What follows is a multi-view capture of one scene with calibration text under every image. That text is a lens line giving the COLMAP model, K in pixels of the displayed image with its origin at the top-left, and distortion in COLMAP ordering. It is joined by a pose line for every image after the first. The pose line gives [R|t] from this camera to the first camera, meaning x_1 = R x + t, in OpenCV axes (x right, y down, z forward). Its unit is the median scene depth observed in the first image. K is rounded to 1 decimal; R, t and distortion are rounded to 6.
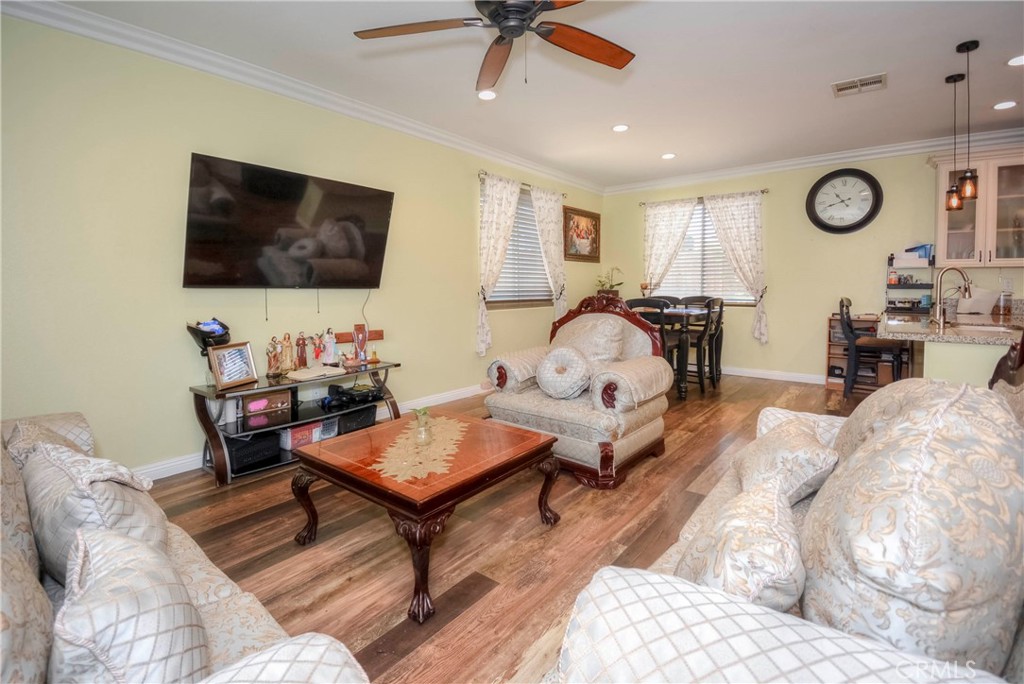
lens RADIAL K [[455.3, 0, 512.0], [0, 455.3, 342.0], [0, 0, 1]] dist [0.015378, -0.023166]
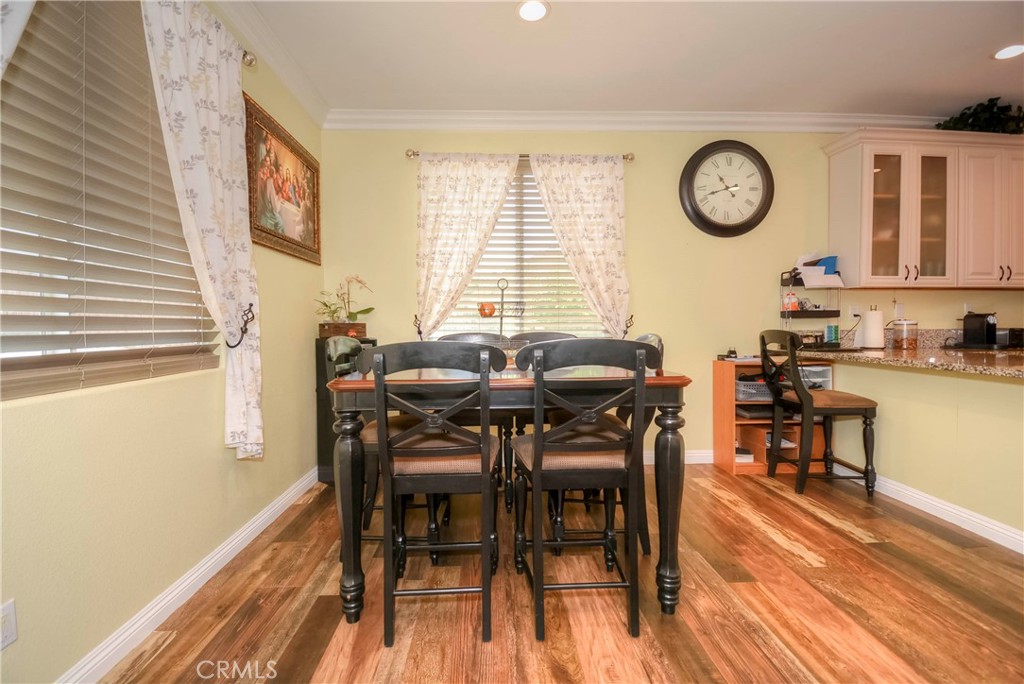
lens RADIAL K [[469.9, 0, 509.1], [0, 469.9, 325.7], [0, 0, 1]] dist [0.018834, -0.023927]
pose [[0.751590, -0.001710, 0.659628, 0.023135], [0.083641, 0.992172, -0.092729, -0.059742], [-0.654306, 0.124866, 0.745850, 0.601153]]
